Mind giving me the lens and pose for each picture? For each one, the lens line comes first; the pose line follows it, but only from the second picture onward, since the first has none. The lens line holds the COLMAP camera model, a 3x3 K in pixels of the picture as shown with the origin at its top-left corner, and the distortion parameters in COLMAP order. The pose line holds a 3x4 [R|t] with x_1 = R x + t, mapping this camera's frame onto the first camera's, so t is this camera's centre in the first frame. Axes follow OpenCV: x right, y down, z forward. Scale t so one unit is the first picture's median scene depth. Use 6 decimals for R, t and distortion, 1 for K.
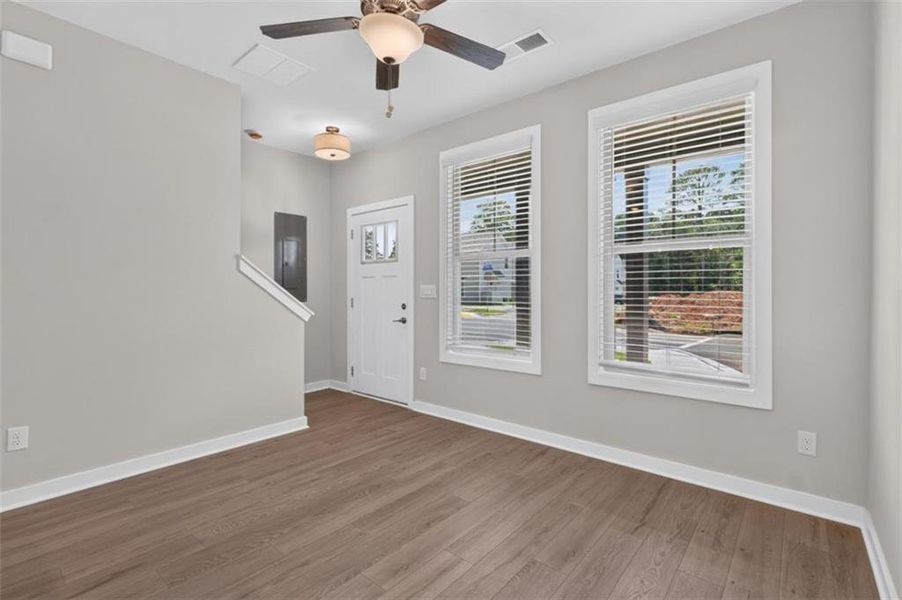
lens RADIAL K [[417.1, 0, 451.4], [0, 417.1, 306.2], [0, 0, 1]] dist [-0.000185, -0.000035]
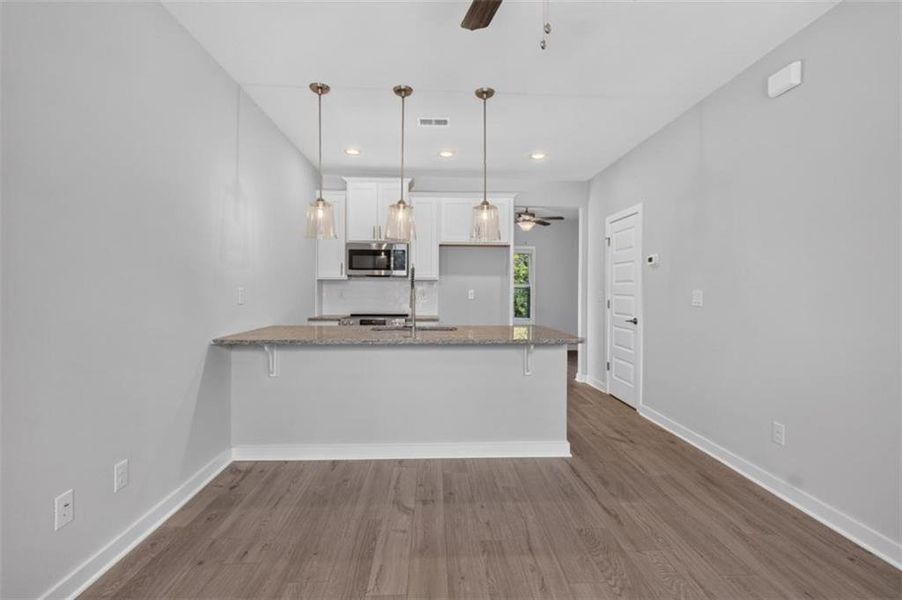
lens RADIAL K [[420.1, 0, 449.6], [0, 420.1, 289.2], [0, 0, 1]] dist [0.000513, 0.000251]
pose [[-0.739479, -0.004515, -0.673165, 0.266388], [-0.029522, 0.999233, 0.025728, -0.050913], [0.672532, 0.038899, -0.739045, 0.885905]]
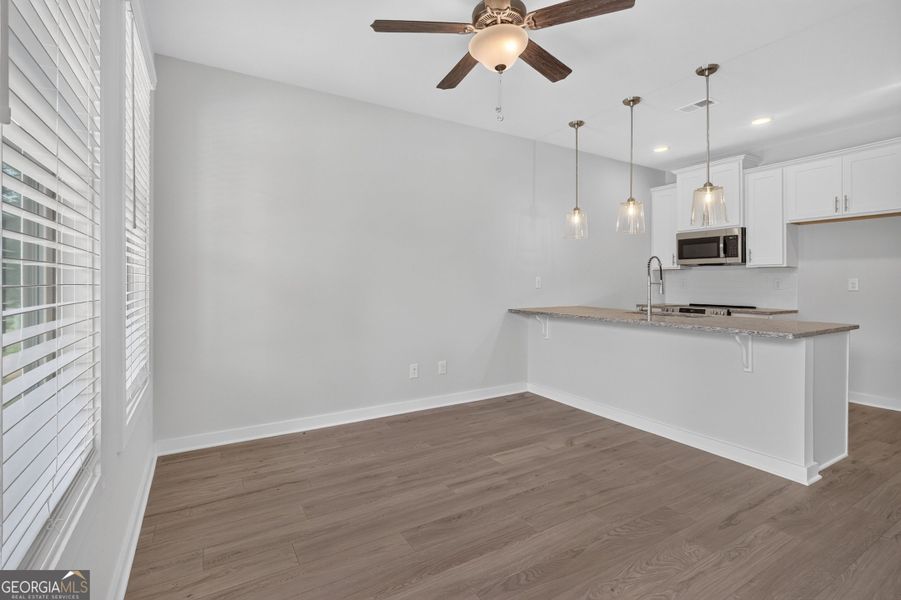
lens RADIAL K [[421.3, 0, 451.8], [0, 421.3, 279.4], [0, 0, 1]] dist [-0.001019, -0.000170]
pose [[-0.943894, -0.002133, 0.330242, -0.249590], [0.008158, 0.999523, 0.029774, -0.051341], [-0.330148, 0.030797, -0.943427, 1.308918]]
